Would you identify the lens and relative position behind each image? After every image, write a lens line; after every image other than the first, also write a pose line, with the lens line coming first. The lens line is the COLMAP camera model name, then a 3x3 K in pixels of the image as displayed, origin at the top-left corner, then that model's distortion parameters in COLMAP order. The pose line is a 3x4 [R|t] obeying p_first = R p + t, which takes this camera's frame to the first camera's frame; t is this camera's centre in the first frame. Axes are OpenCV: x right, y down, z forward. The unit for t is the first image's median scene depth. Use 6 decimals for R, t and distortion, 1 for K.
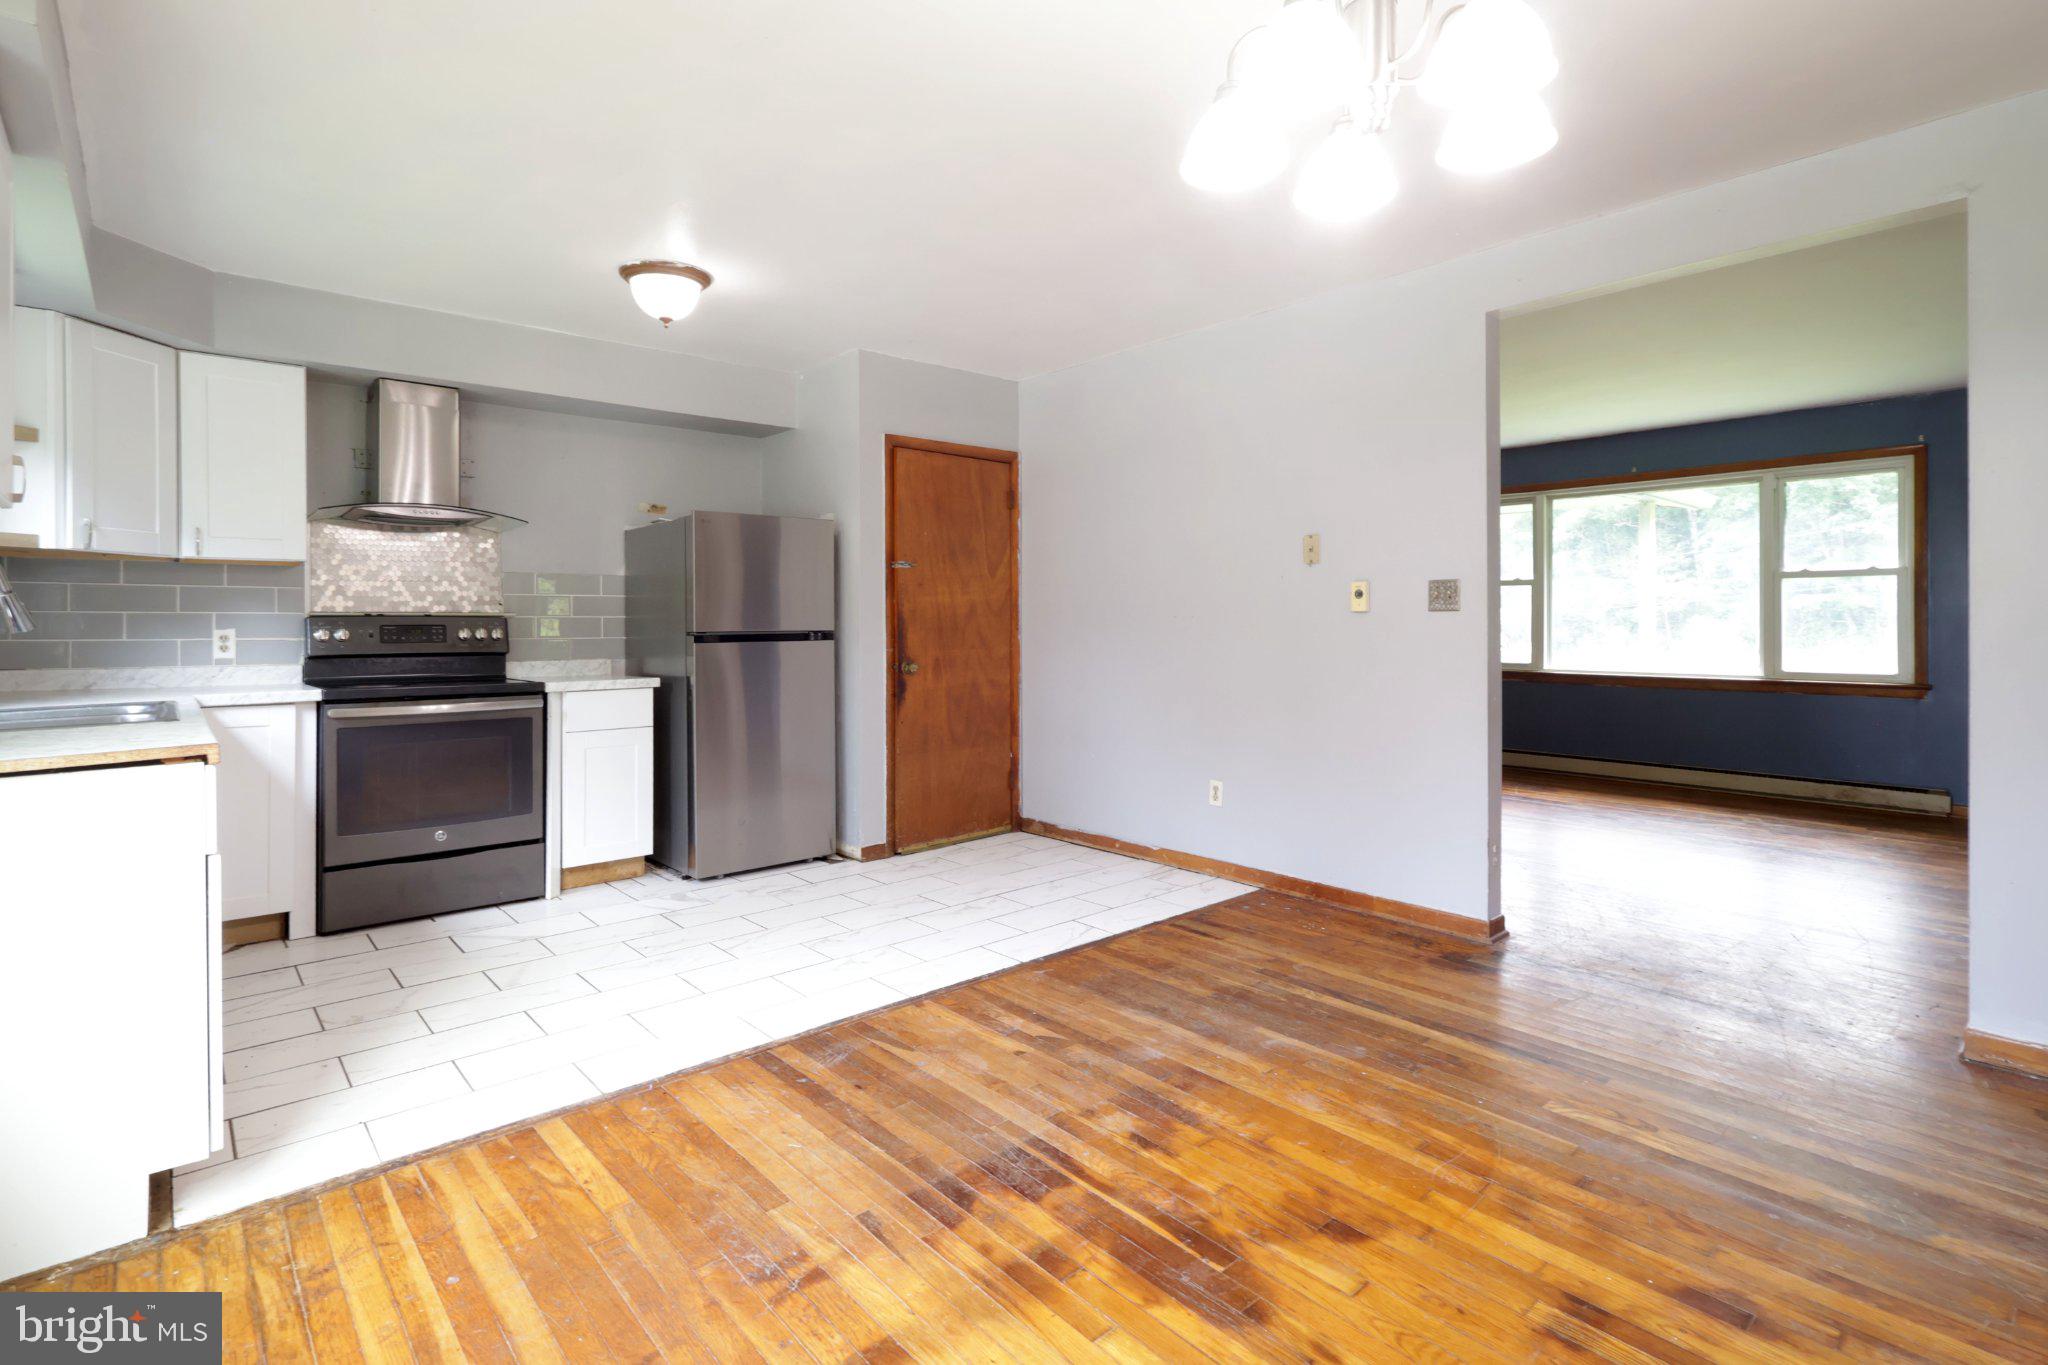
lens RADIAL K [[974.1, 0, 992.3], [0, 974.1, 624.2], [0, 0, 1]] dist [0.001168, 0.002727]
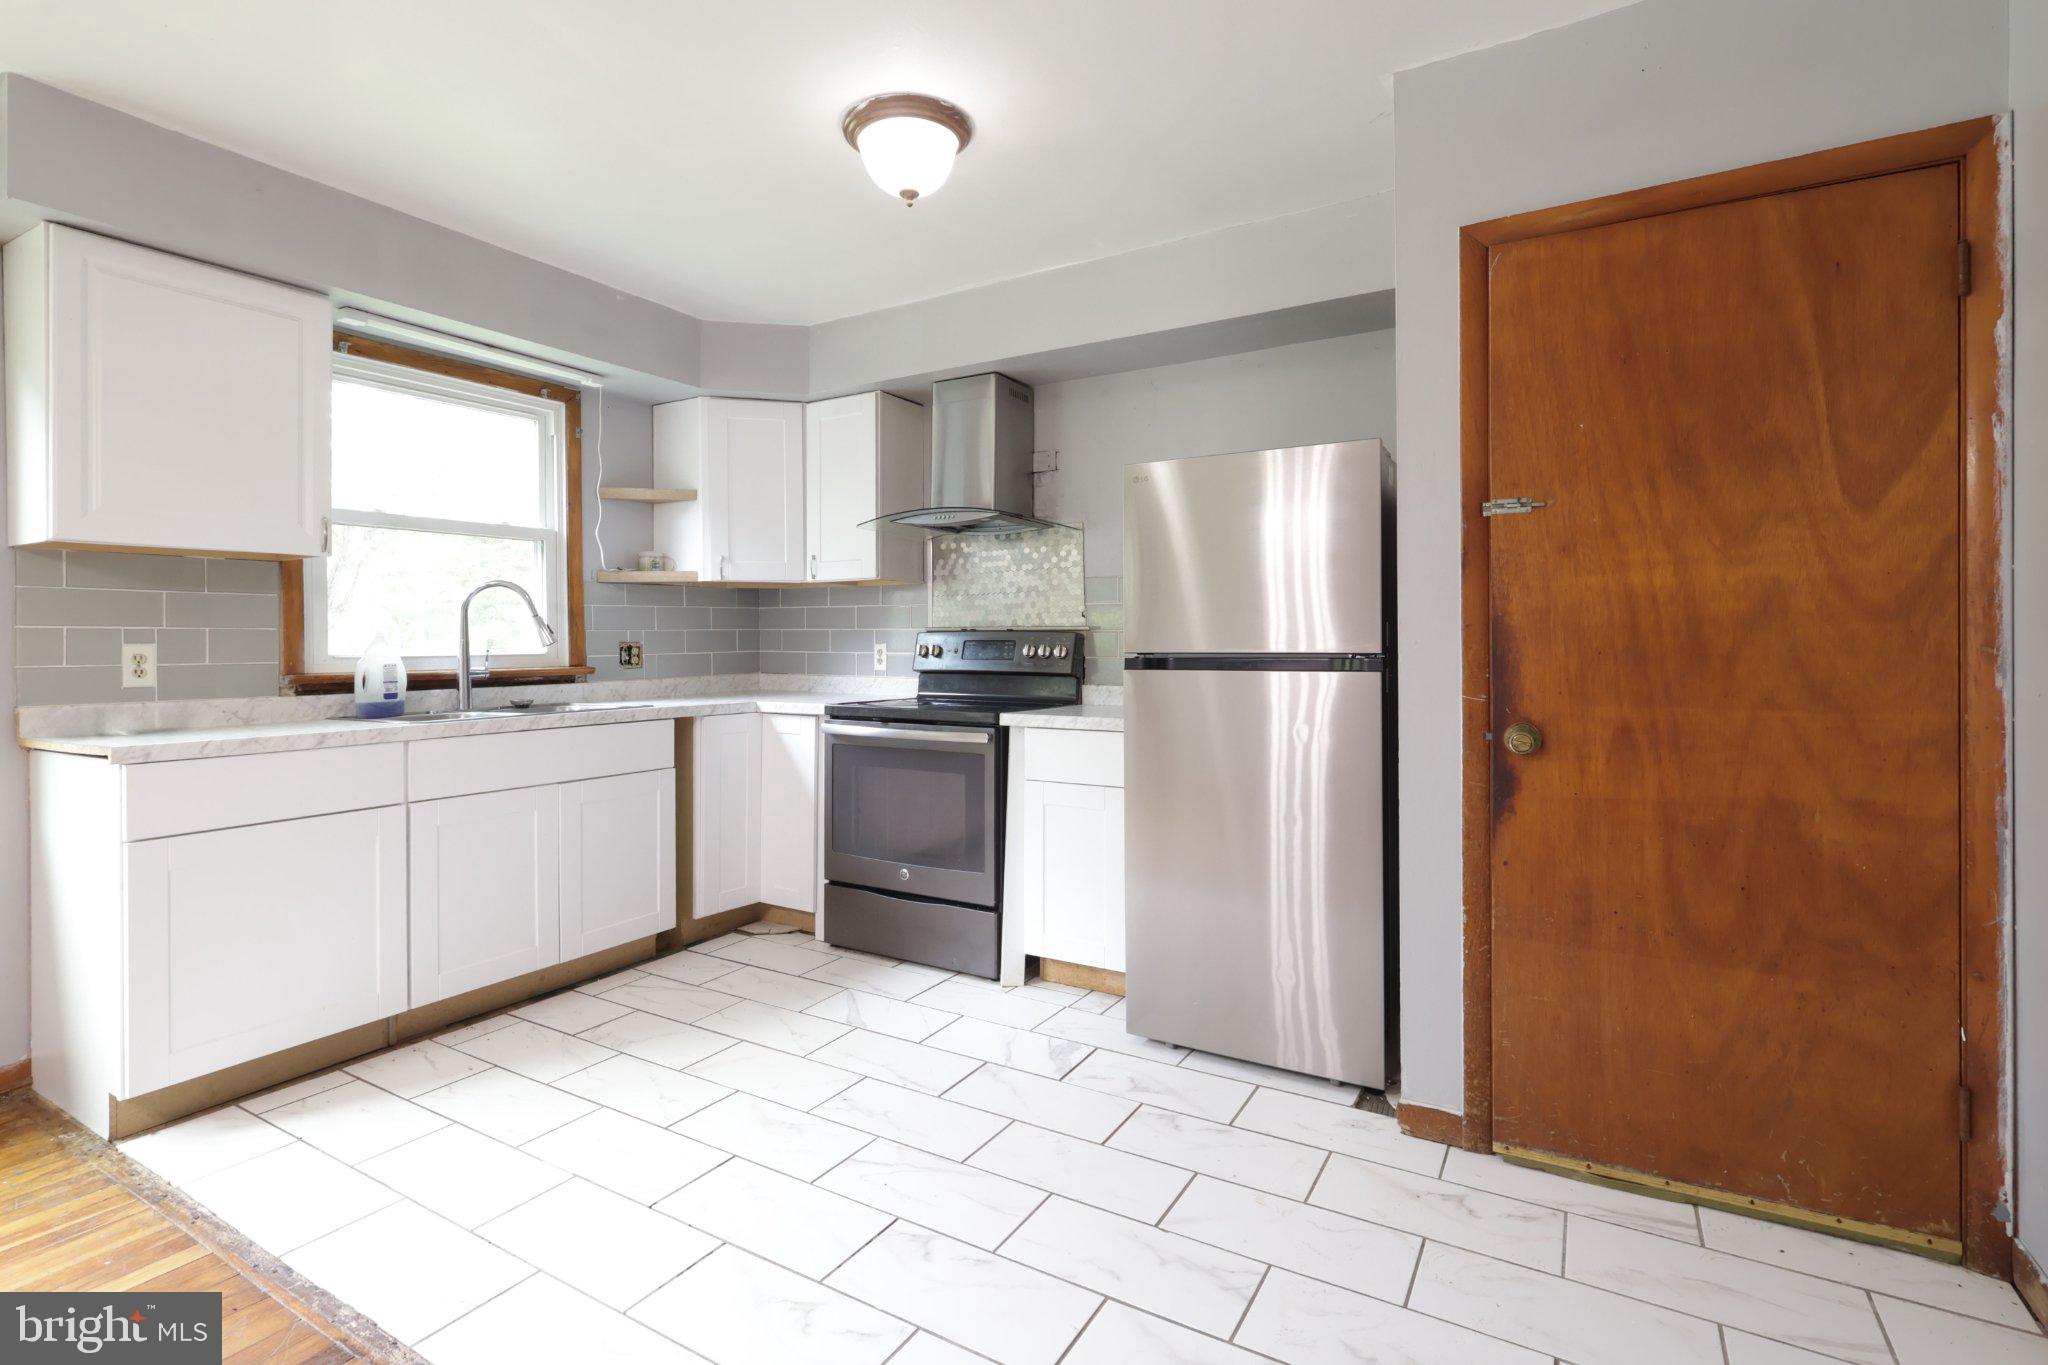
lens RADIAL K [[974.1, 0, 1015.0], [0, 974.1, 639.3], [0, 0, 1]] dist [0.001168, 0.002727]
pose [[0.323375, 0.002795, -0.946267, 0.429588], [0.001102, 0.999994, 0.003330, -0.004863], [0.946270, -0.002120, 0.323370, 1.085471]]
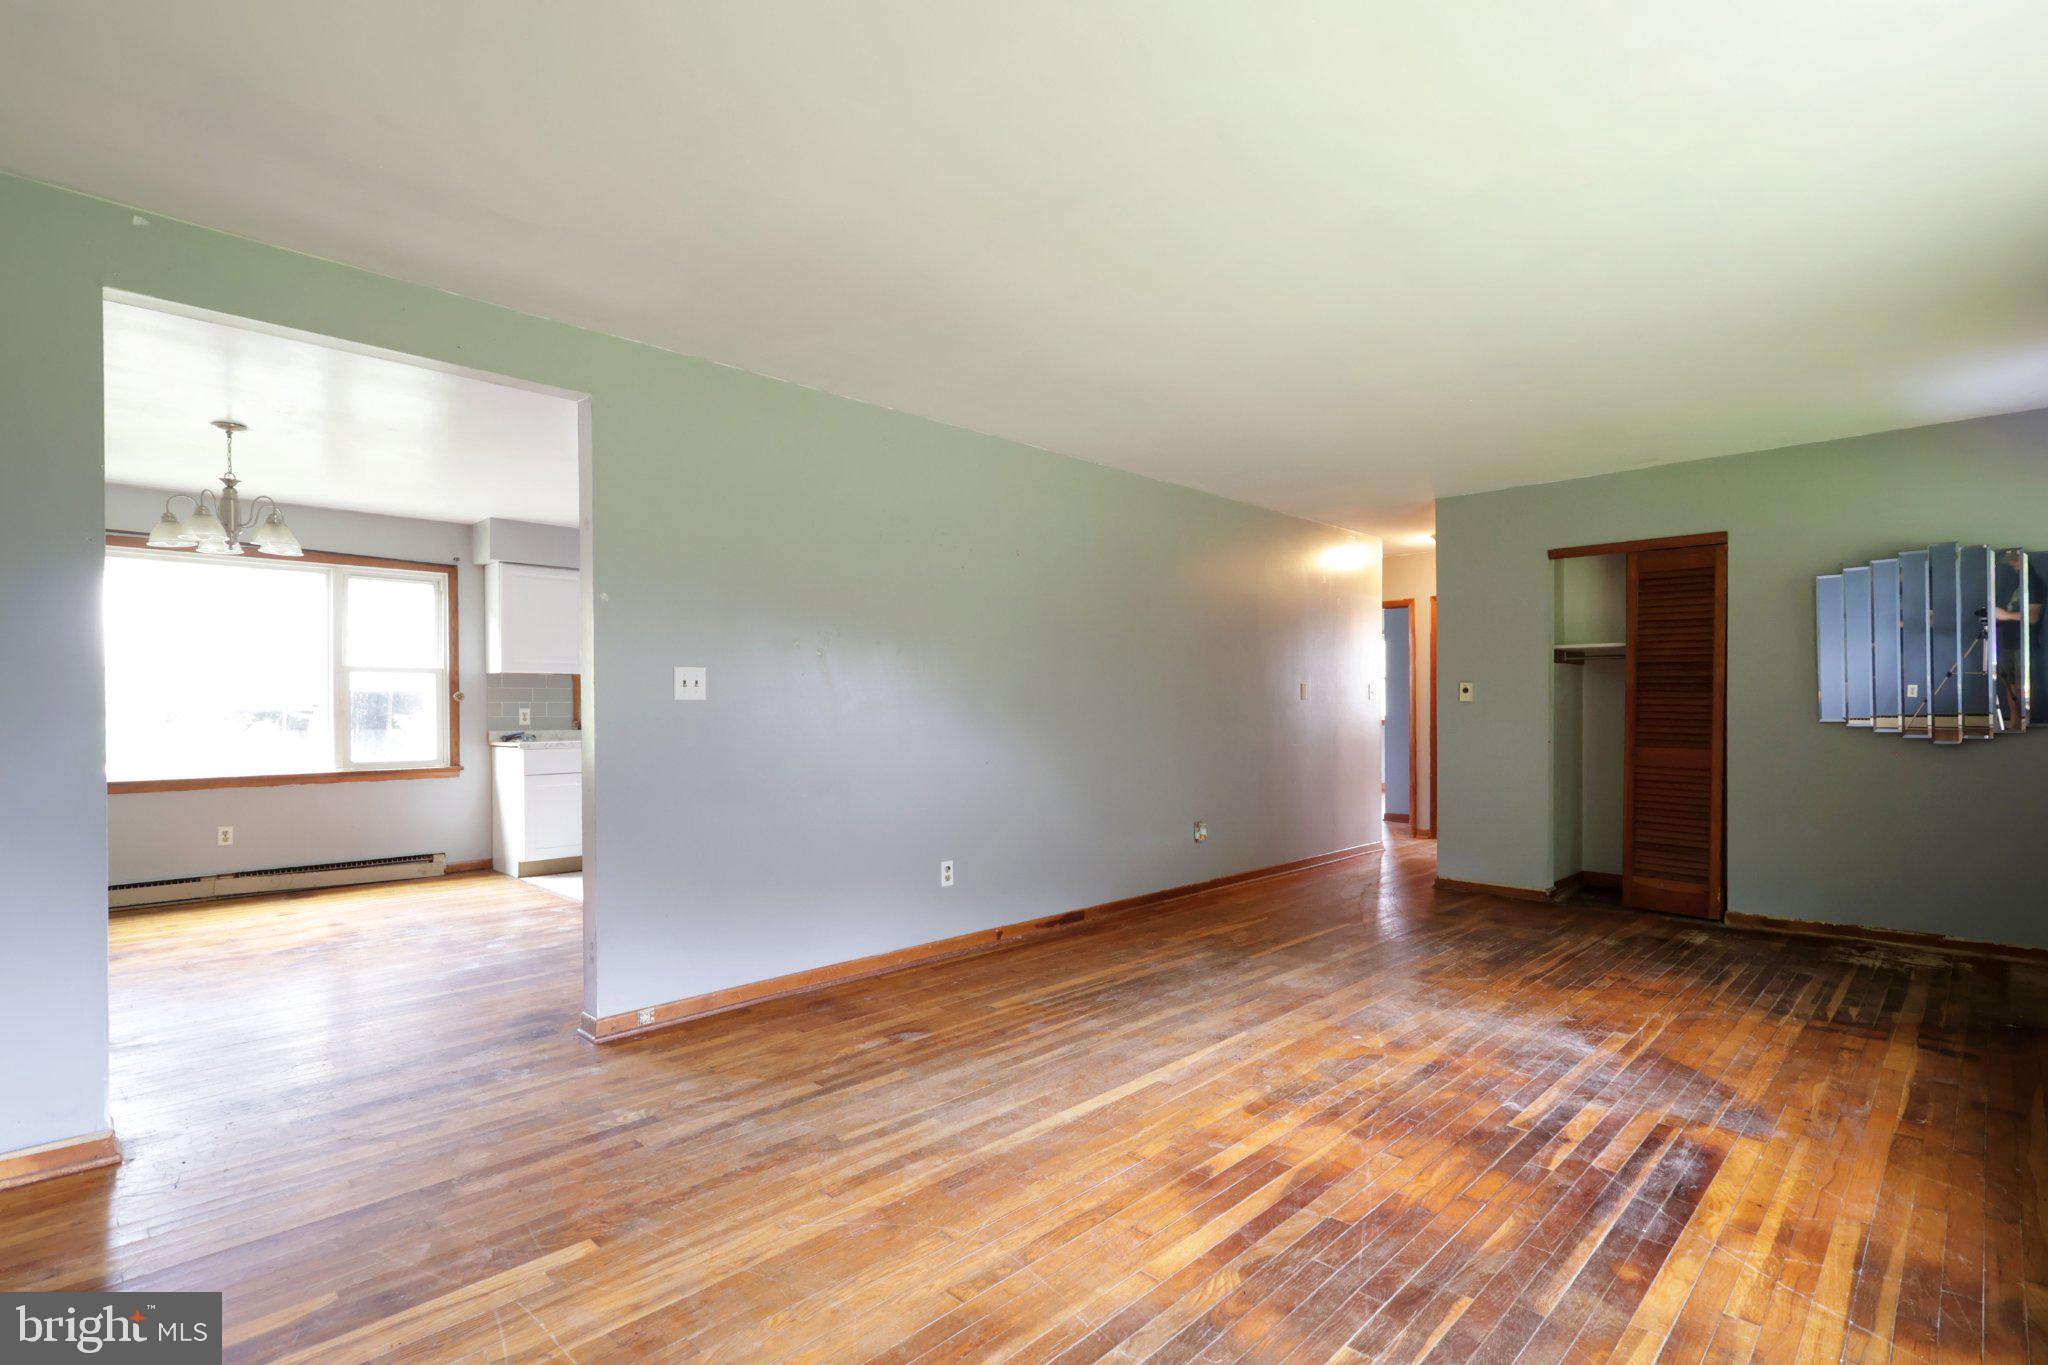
lens RADIAL K [[974.1, 0, 1043.4], [0, 974.1, 709.8], [0, 0, 1]] dist [0.001168, 0.002727]
pose [[0.092277, 0.011268, -0.995670, 1.875431], [-0.001497, 0.999936, 0.011178, -0.024532], [0.995732, 0.000459, 0.092288, 1.683899]]
